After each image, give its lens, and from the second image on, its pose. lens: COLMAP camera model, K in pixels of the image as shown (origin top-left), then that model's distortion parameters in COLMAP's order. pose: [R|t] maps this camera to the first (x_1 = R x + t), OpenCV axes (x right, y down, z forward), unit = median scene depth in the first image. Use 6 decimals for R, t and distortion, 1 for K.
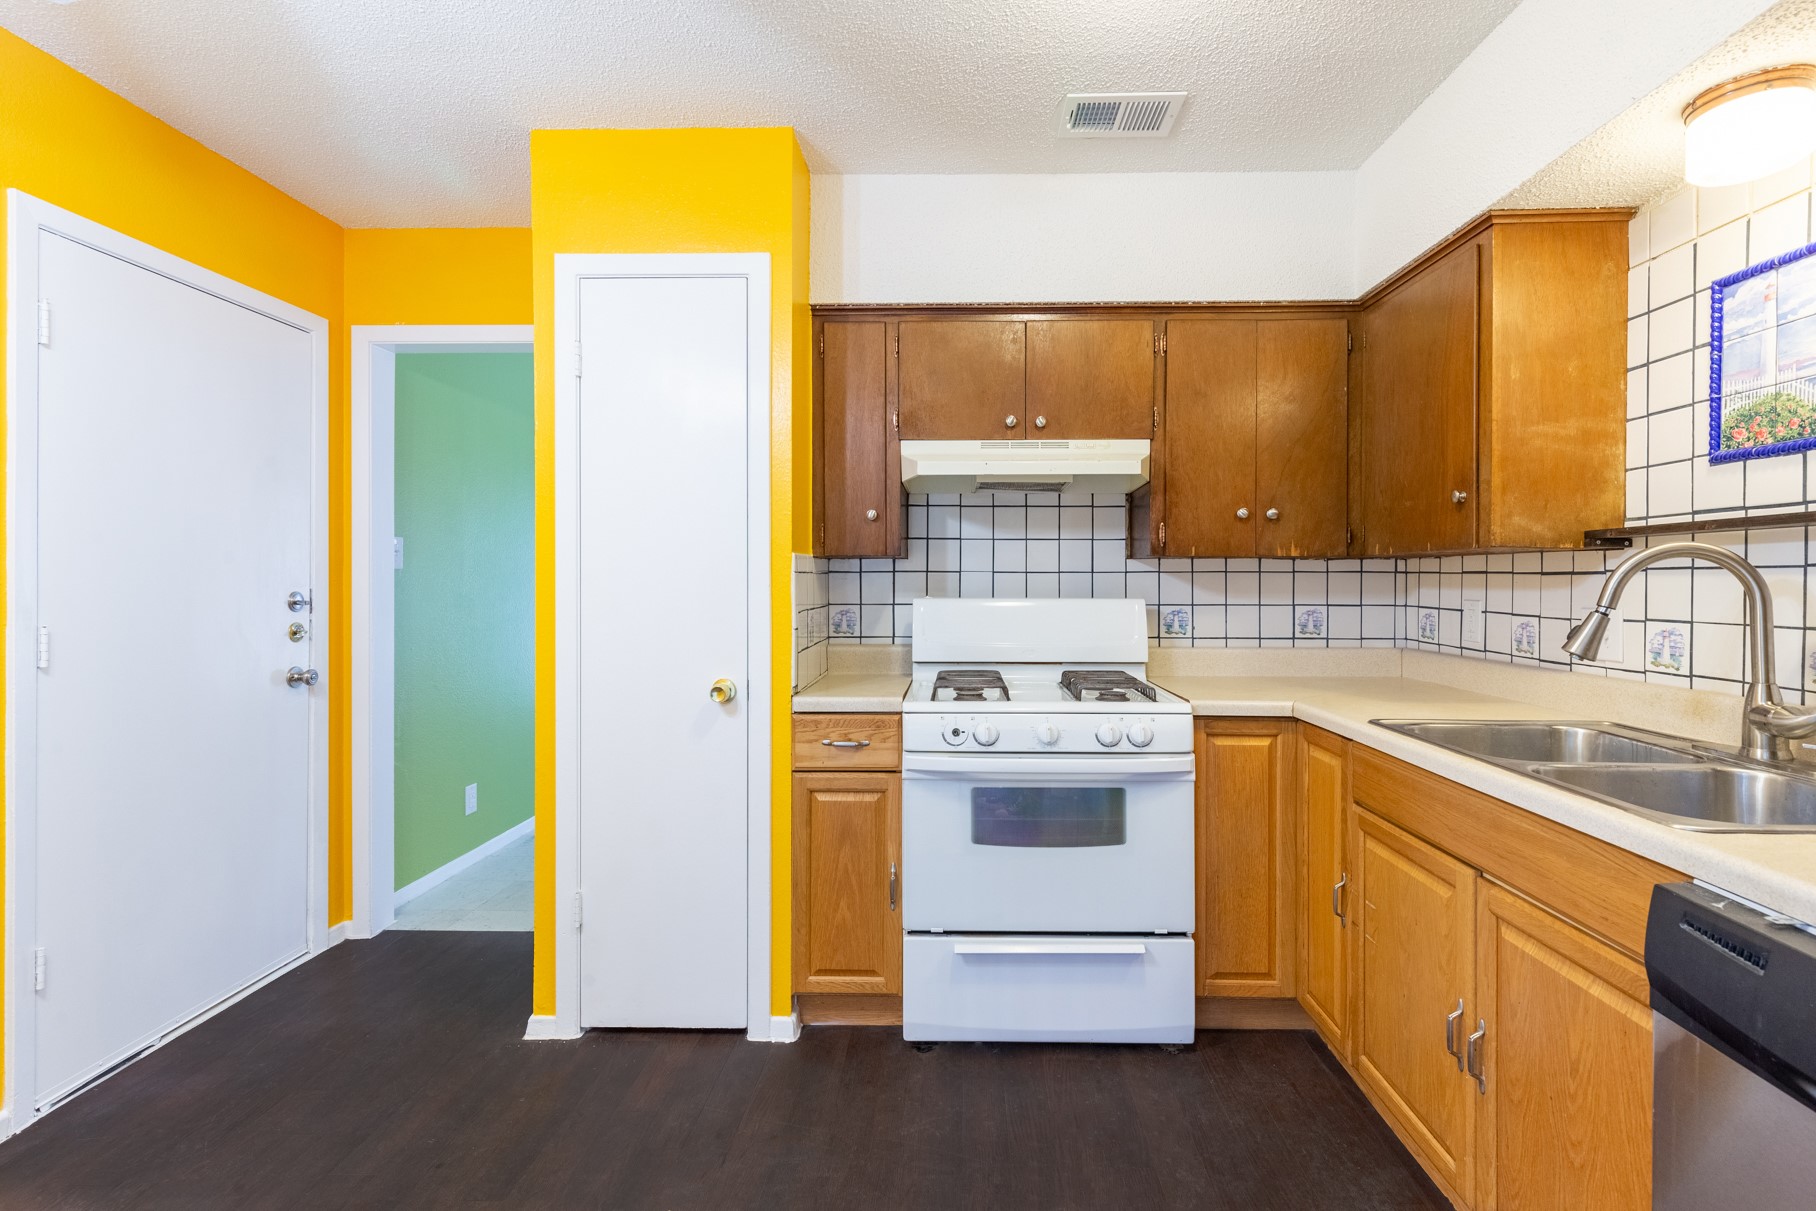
lens RADIAL K [[822.2, 0, 955.0], [0, 822.2, 588.2], [0, 0, 1]] dist [0.007449, -0.000749]
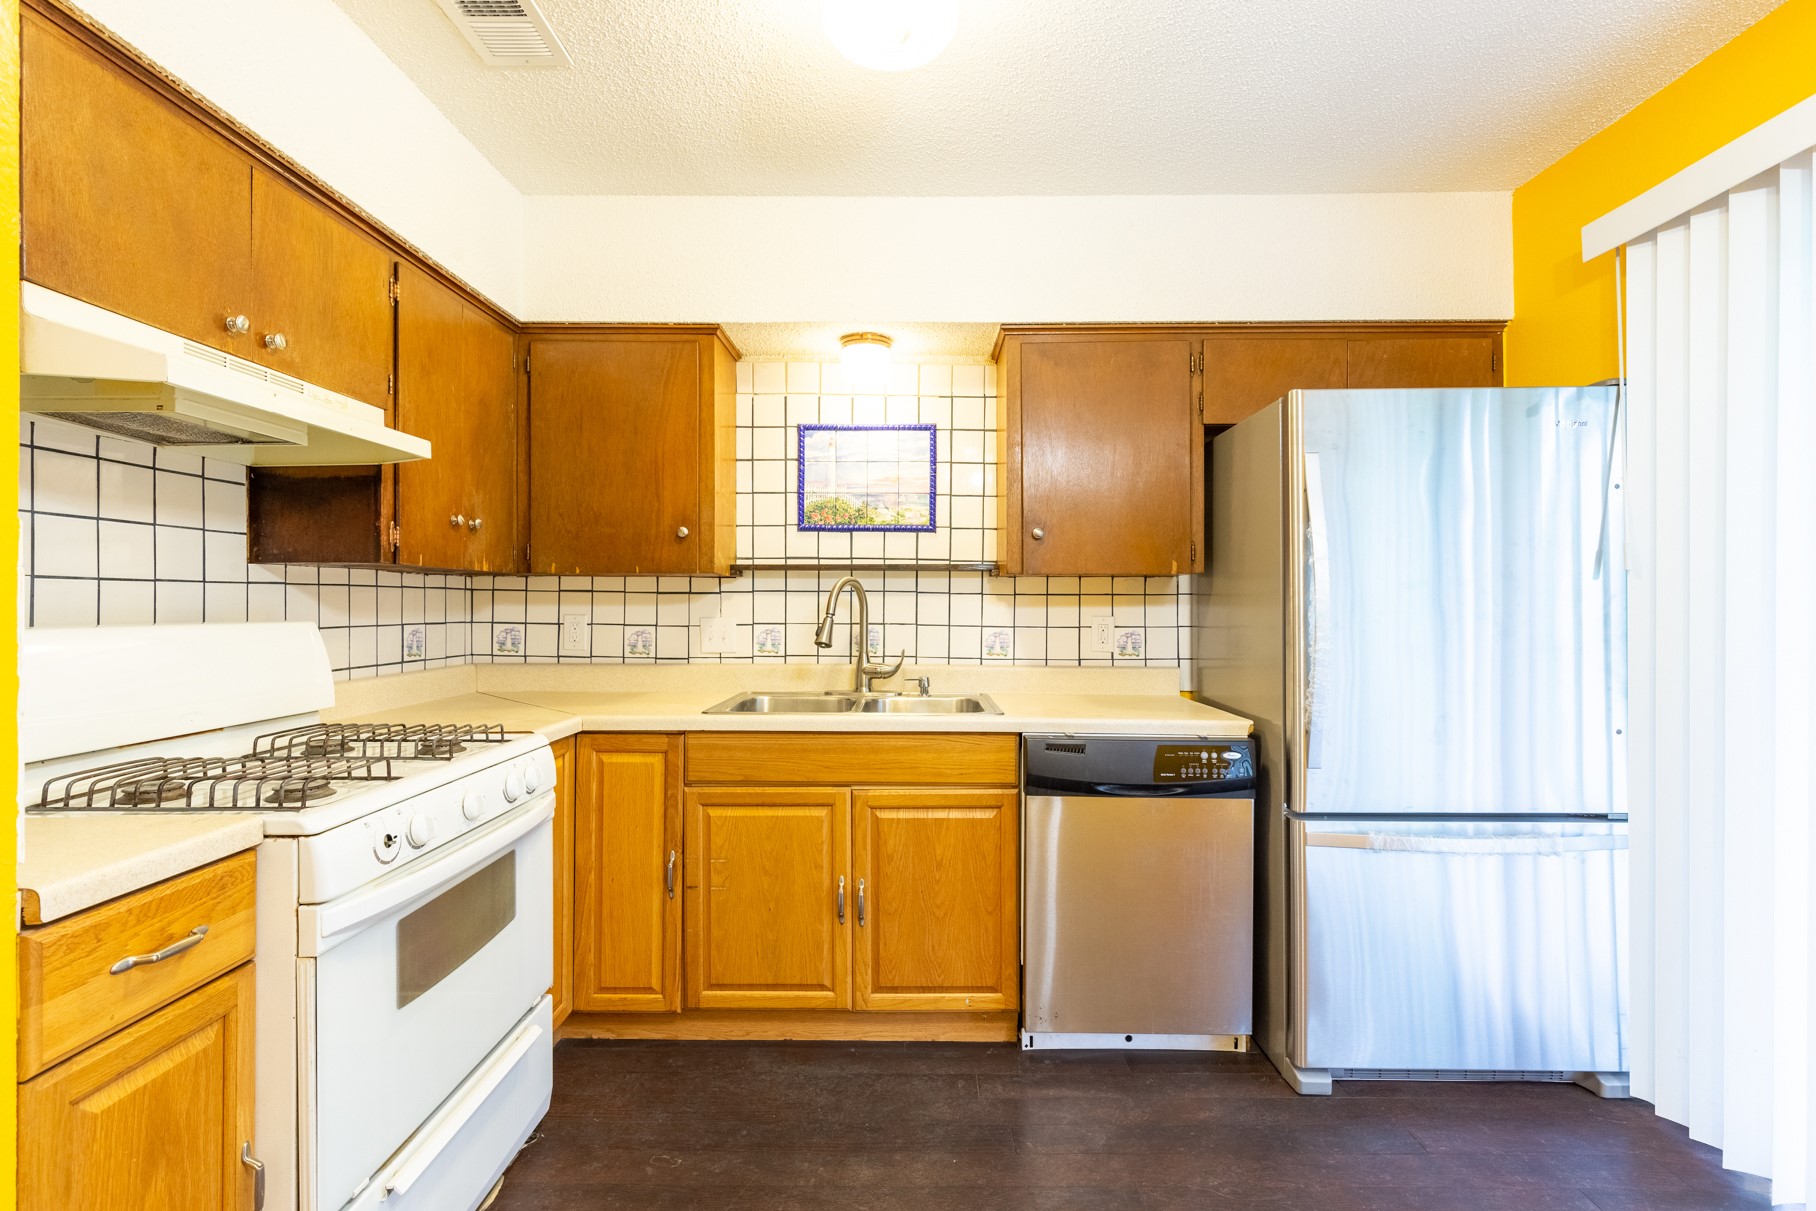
lens RADIAL K [[822.2, 0, 909.3], [0, 822.2, 607.3], [0, 0, 1]] dist [0.007449, -0.000749]
pose [[-0.003348, -0.007115, 0.999969, -0.613502], [0.004842, 0.999963, 0.007132, -0.002411], [-0.999983, 0.004865, -0.003313, 0.607861]]
